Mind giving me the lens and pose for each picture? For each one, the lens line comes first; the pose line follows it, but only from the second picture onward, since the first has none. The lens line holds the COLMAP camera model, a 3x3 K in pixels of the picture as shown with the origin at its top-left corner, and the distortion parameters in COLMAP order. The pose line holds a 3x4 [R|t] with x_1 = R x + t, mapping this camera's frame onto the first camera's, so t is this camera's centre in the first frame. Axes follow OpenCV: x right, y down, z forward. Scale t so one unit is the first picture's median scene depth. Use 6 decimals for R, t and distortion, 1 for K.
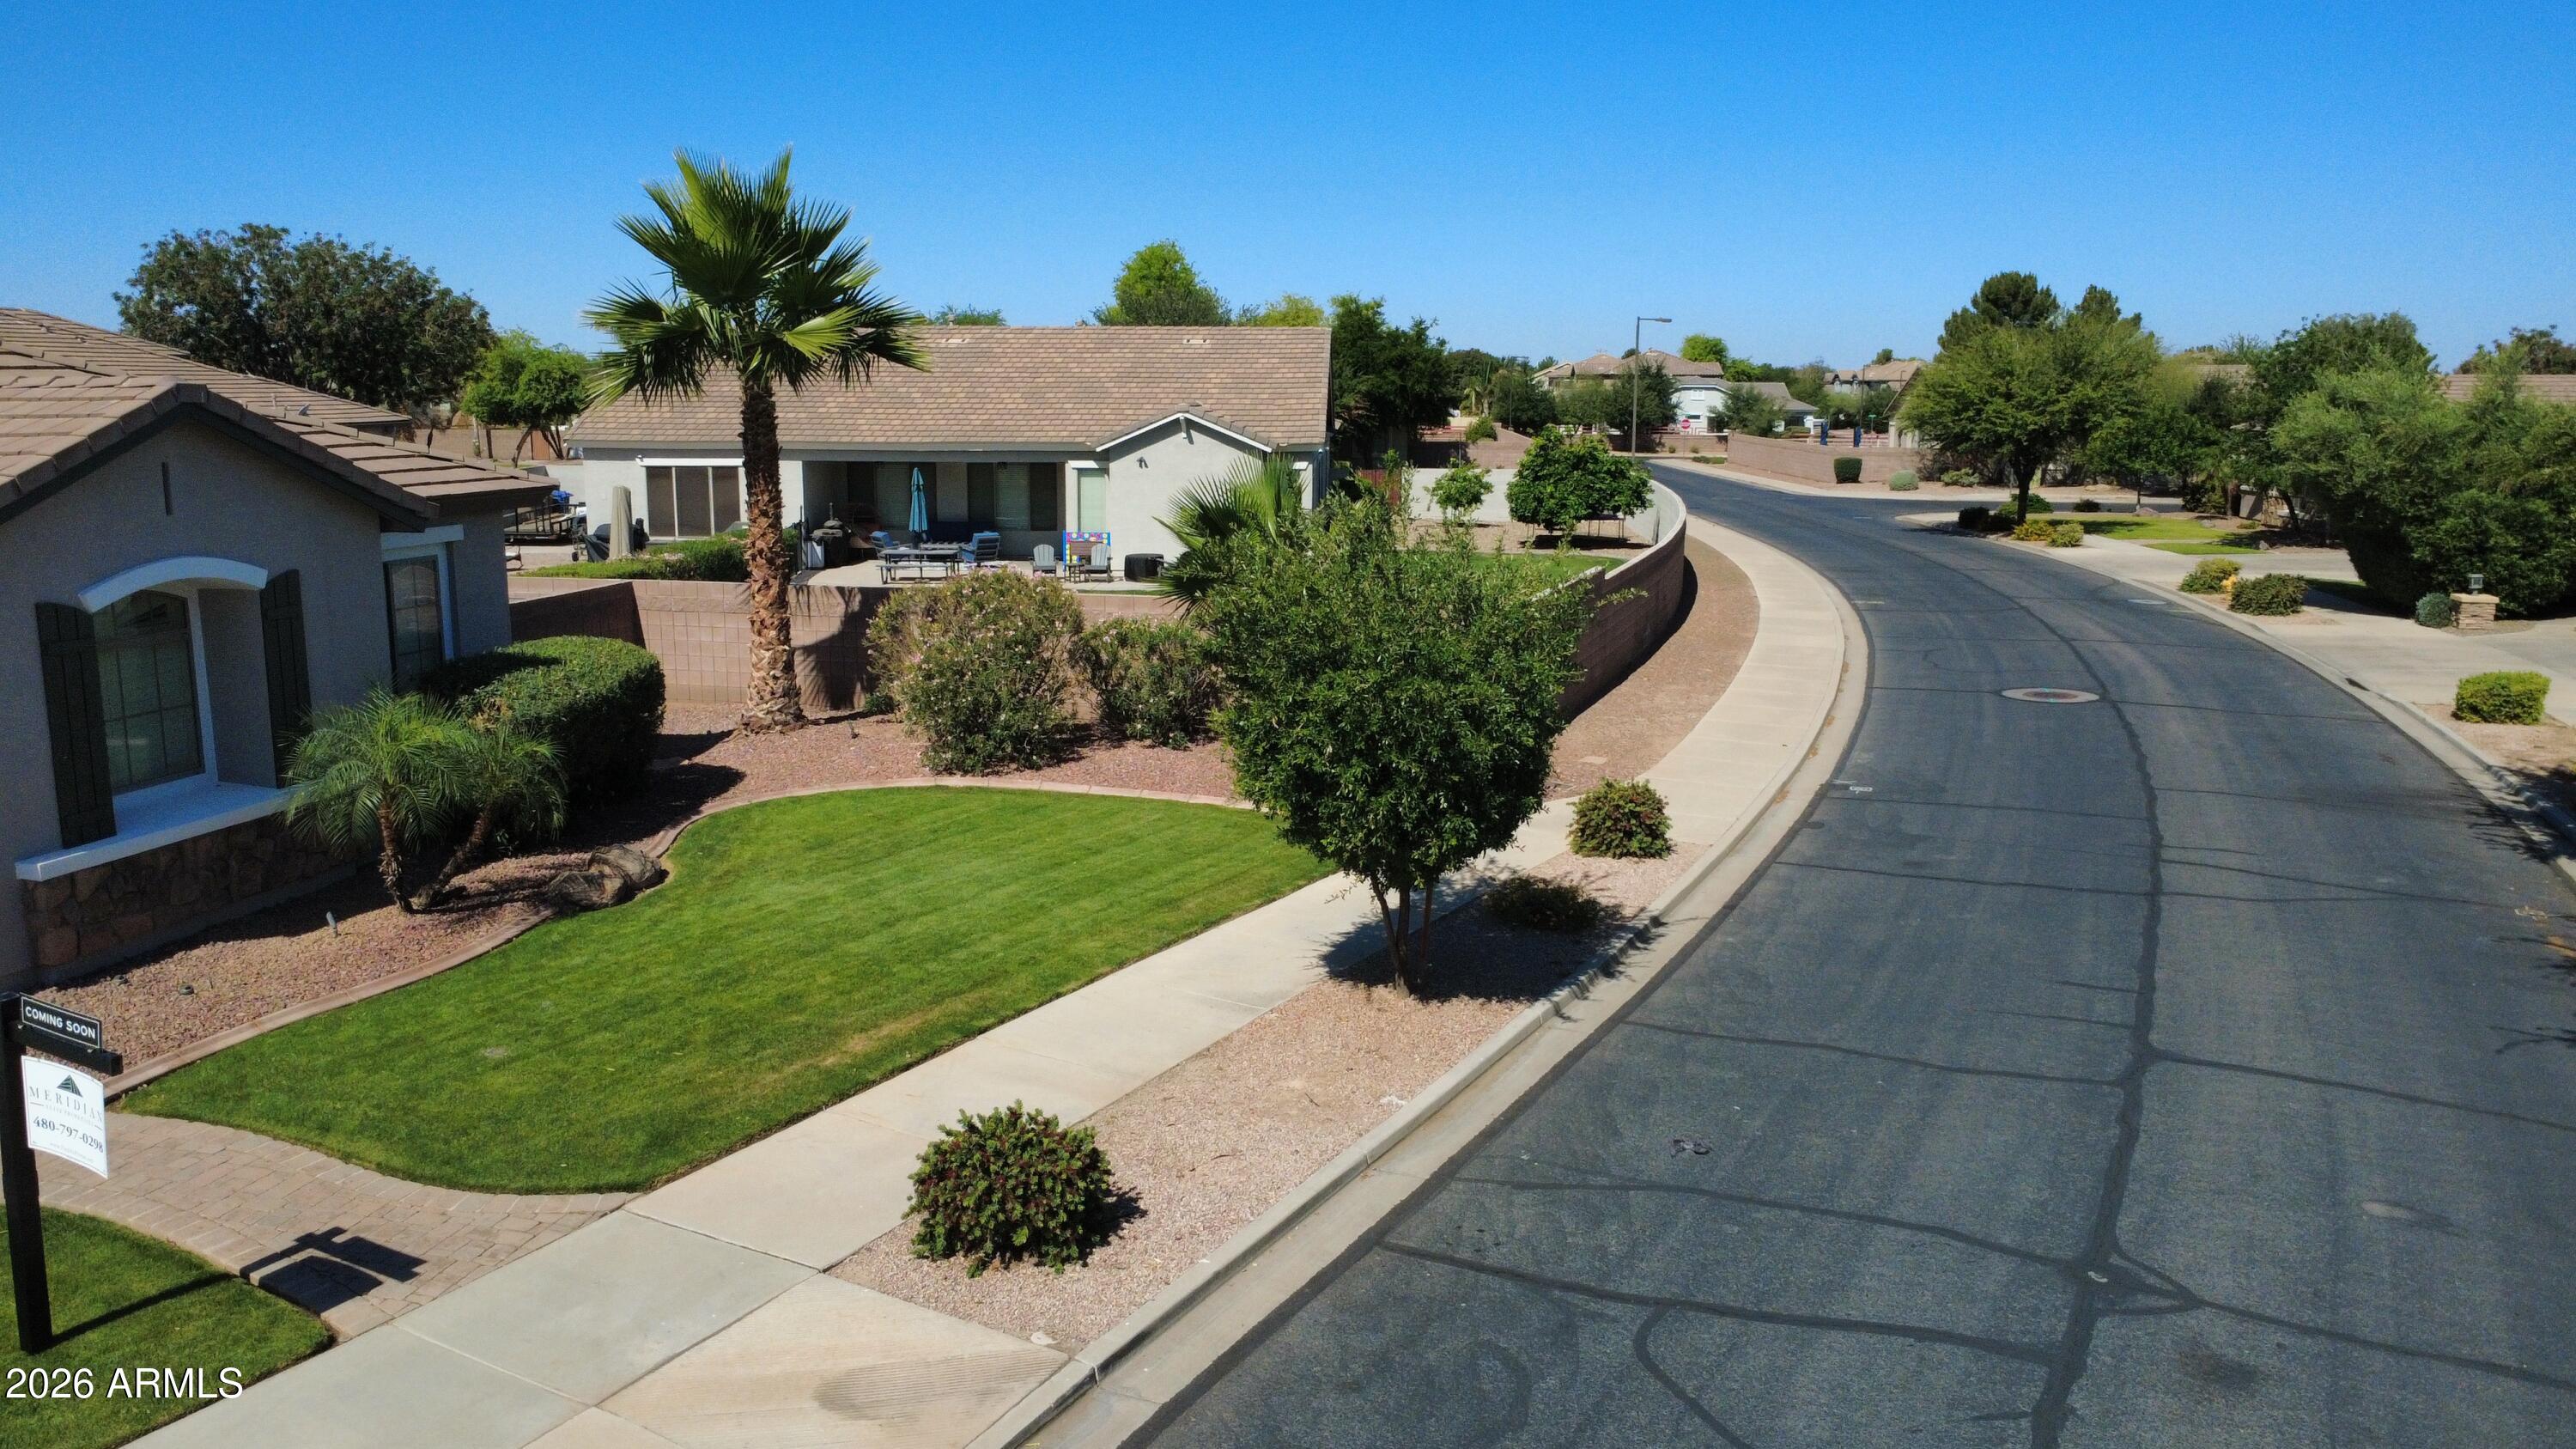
lens RADIAL K [[1869.2, 0, 1290.4], [0, 1869.2, 716.1], [0, 0, 1]] dist [-0.002290, 0.002964]
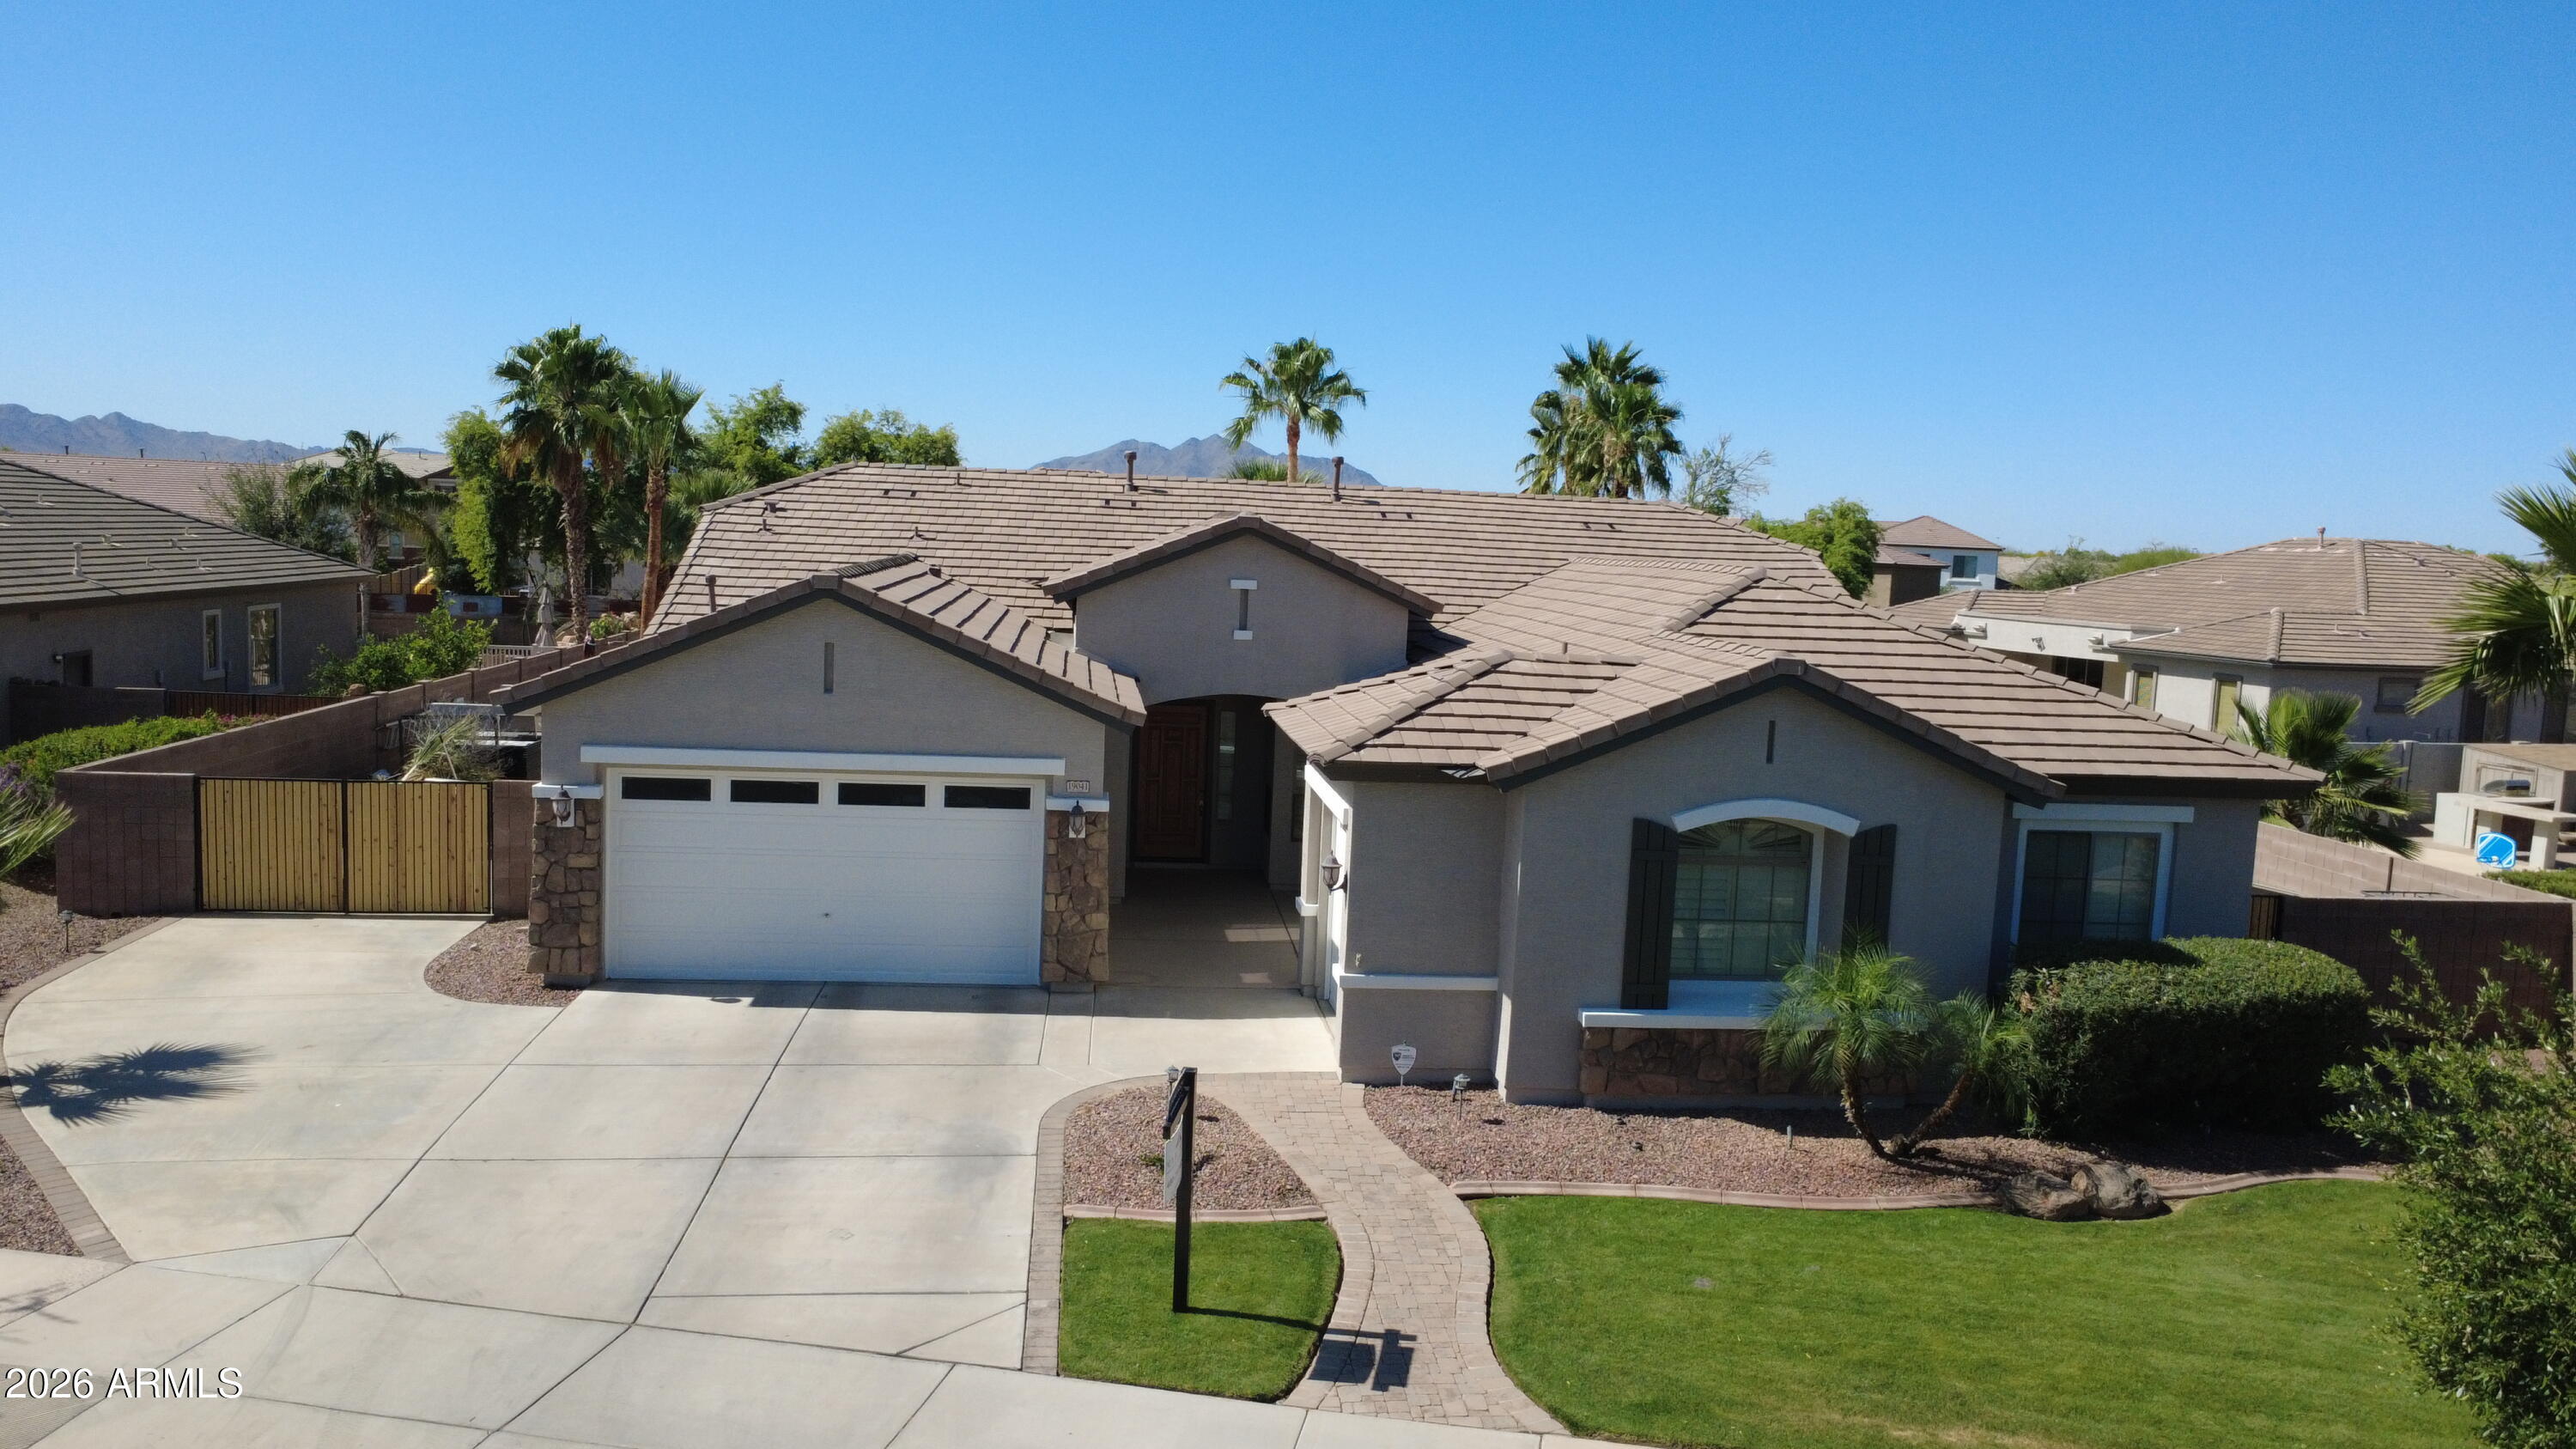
lens RADIAL K [[1869.2, 0, 1294.1], [0, 1869.2, 733.6], [0, 0, 1]] dist [-0.002290, 0.002964]
pose [[0.330326, 0.112720, -0.937112, 0.429983], [-0.206329, 0.977454, 0.044843, -0.118936], [0.921039, 0.178541, 0.346136, 0.301735]]
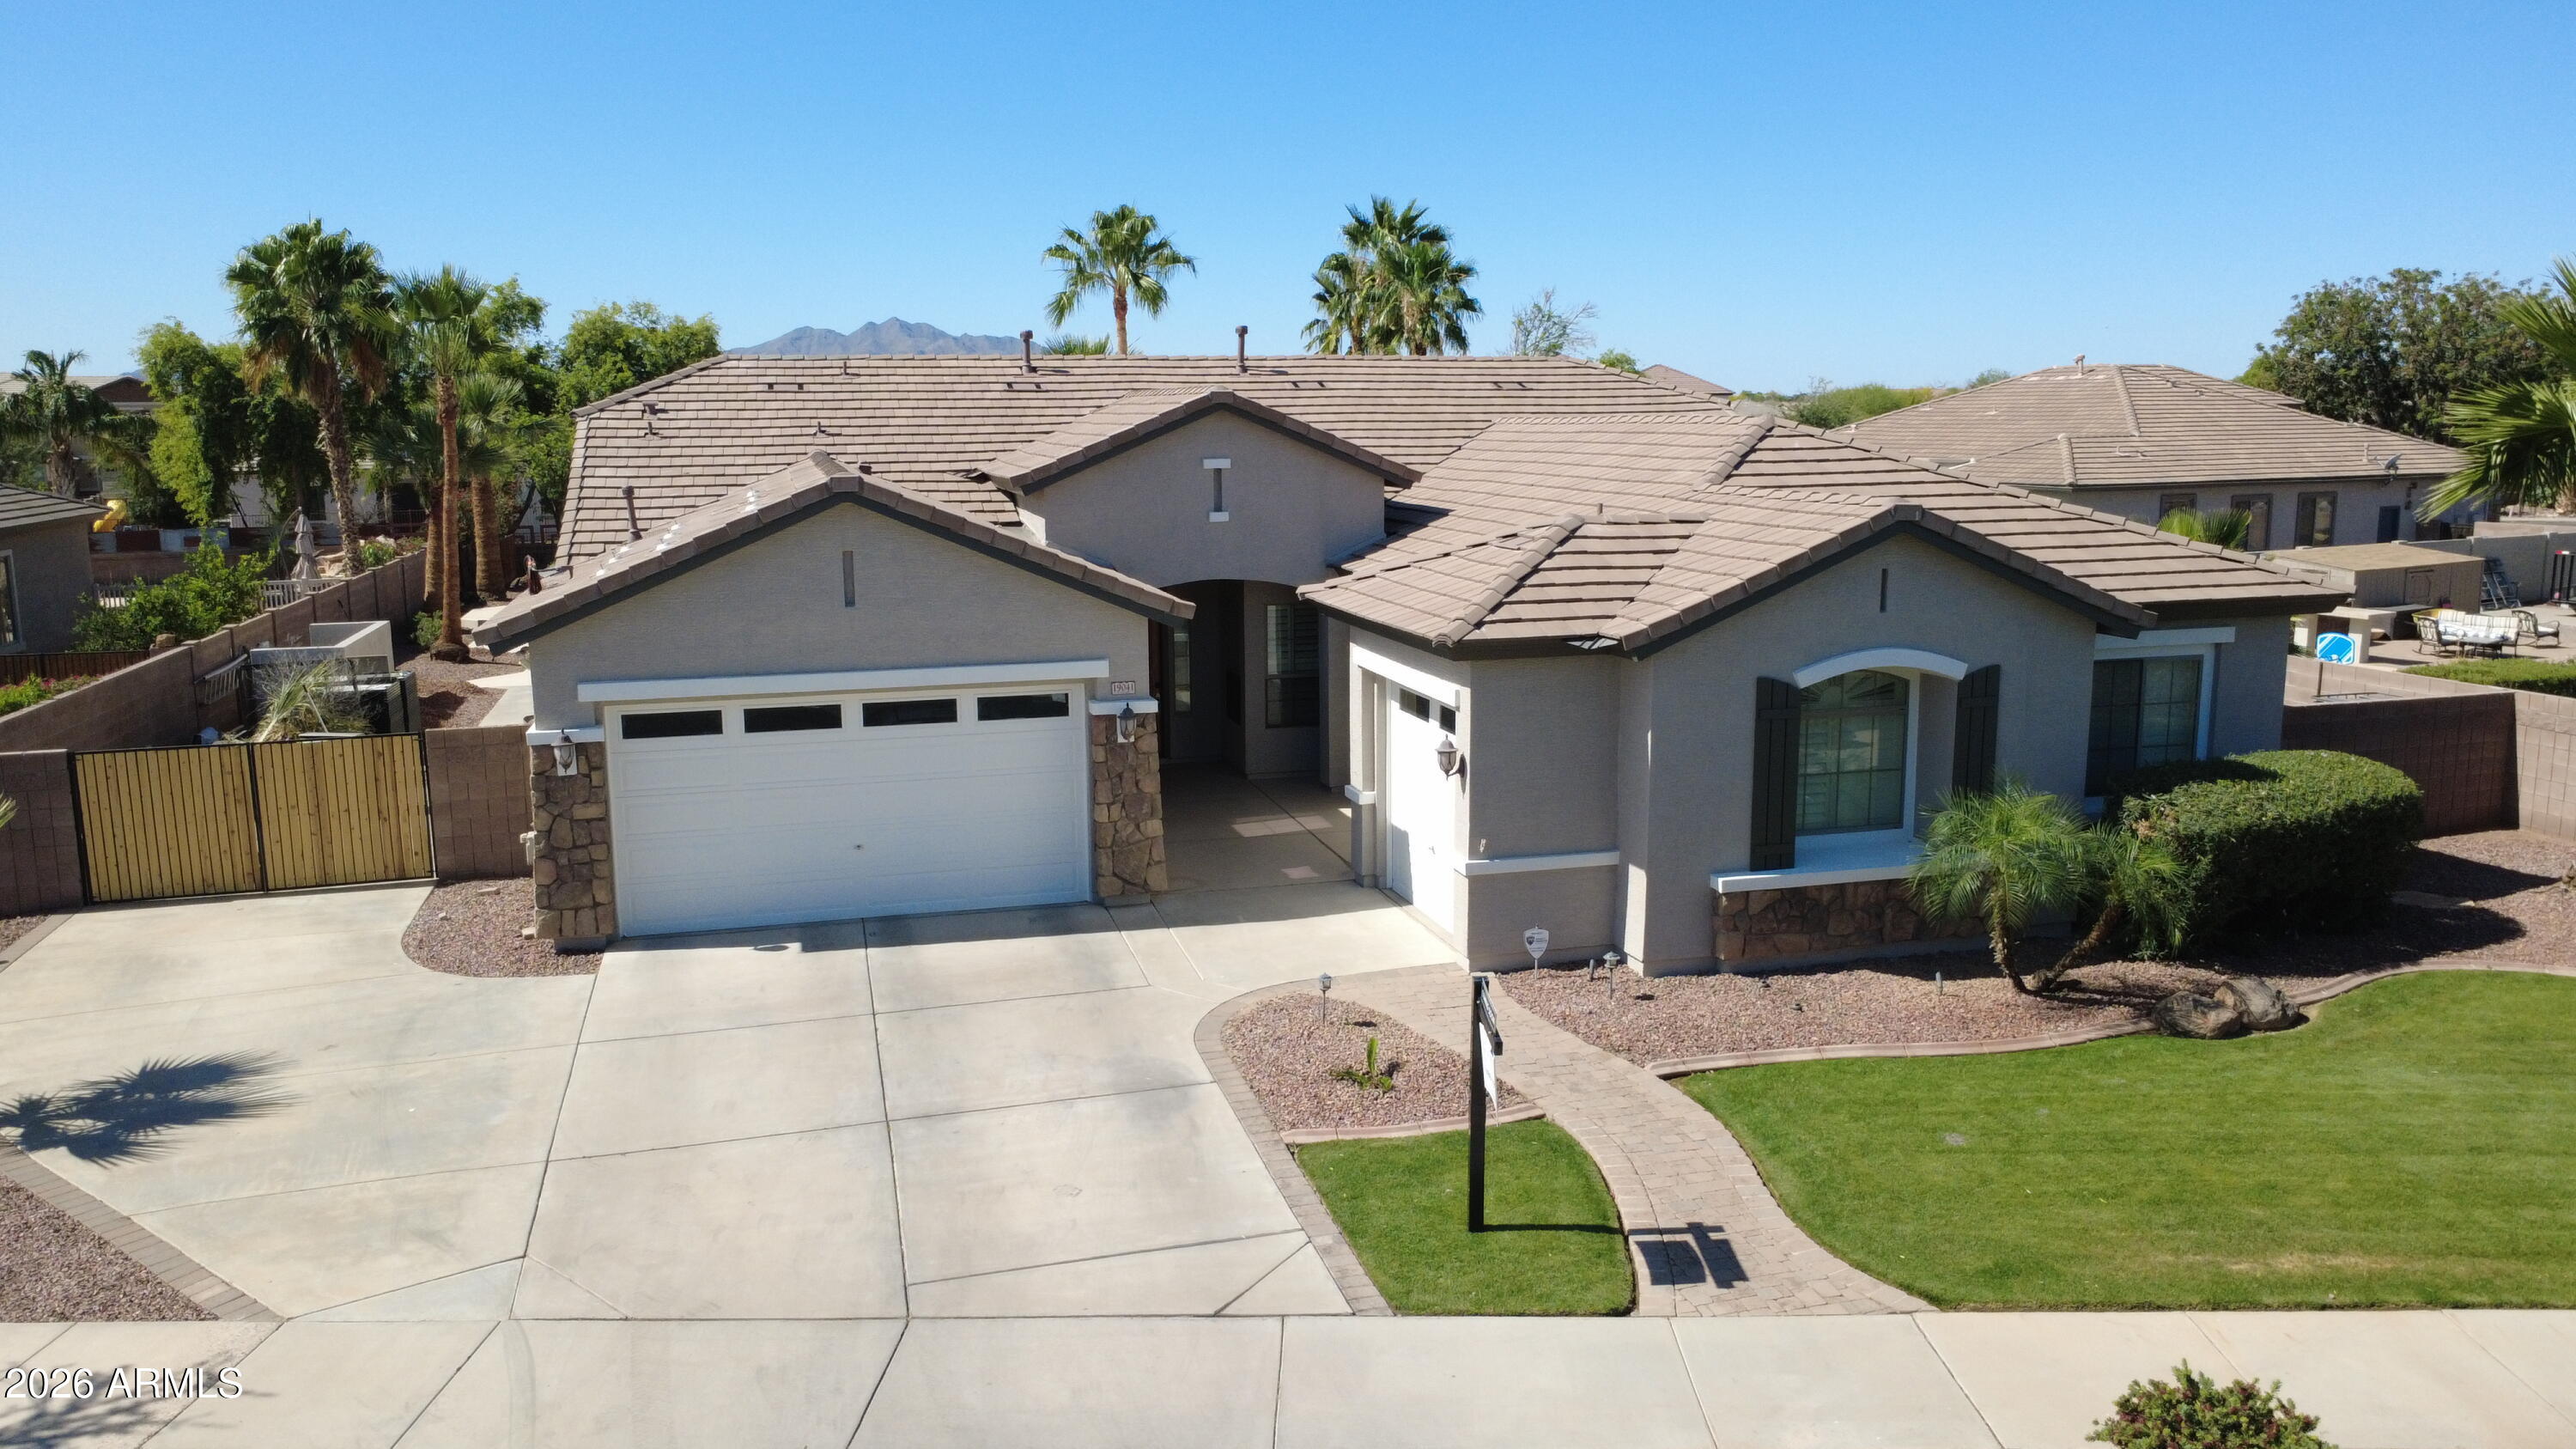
lens RADIAL K [[1869.2, 0, 1292.9], [0, 1869.2, 728.6], [0, 0, 1]] dist [-0.002290, 0.002964]
pose [[0.478801, 0.139931, -0.866700, 0.263863], [-0.143726, 0.986390, 0.079855, -0.076597], [0.866078, 0.086333, 0.492397, 0.097737]]
